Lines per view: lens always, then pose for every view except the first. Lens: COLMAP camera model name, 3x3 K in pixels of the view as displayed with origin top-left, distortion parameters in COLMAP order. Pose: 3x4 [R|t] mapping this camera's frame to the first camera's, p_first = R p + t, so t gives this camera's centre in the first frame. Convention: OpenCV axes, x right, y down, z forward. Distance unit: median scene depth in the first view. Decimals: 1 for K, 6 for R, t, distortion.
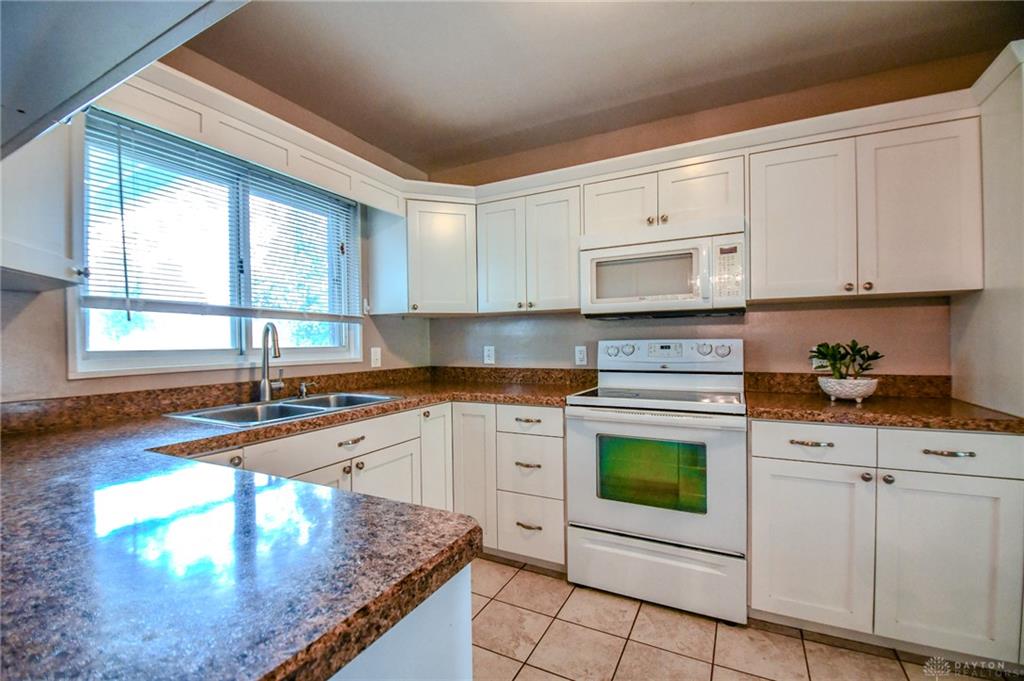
lens RADIAL K [[442.3, 0, 504.3], [0, 442.3, 350.3], [0, 0, 1]] dist [-0.006694, -0.007793]
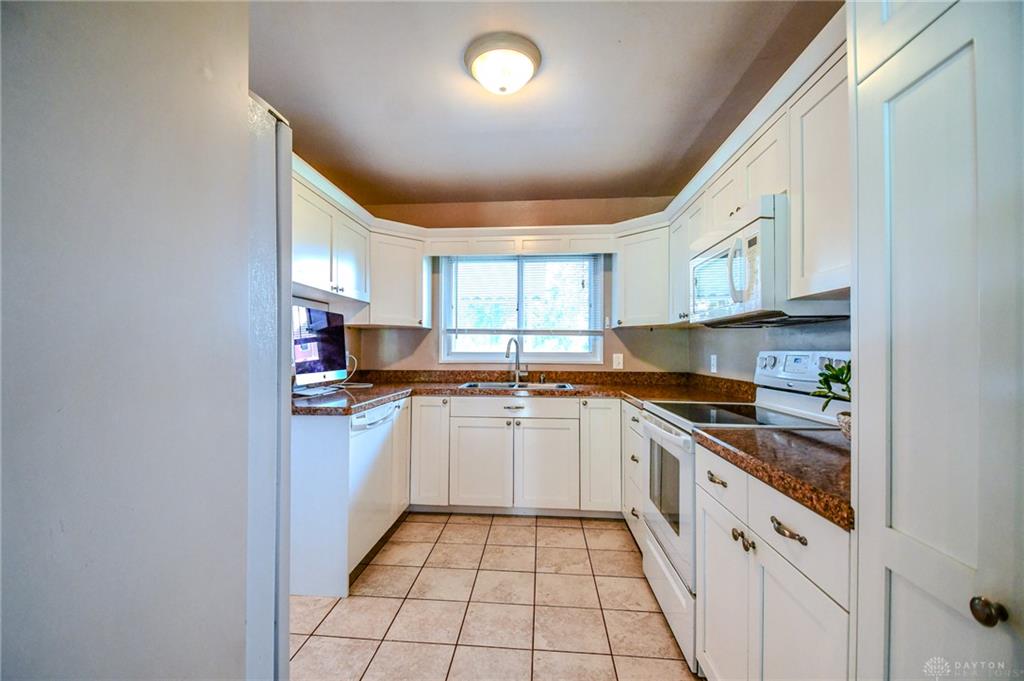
lens RADIAL K [[442.3, 0, 500.6], [0, 442.3, 357.3], [0, 0, 1]] dist [-0.006694, -0.007793]
pose [[0.385988, 0.026053, -0.922136, 0.943998], [-0.025347, 0.999523, 0.017630, -0.012975], [0.922155, 0.016568, 0.386465, 0.230409]]
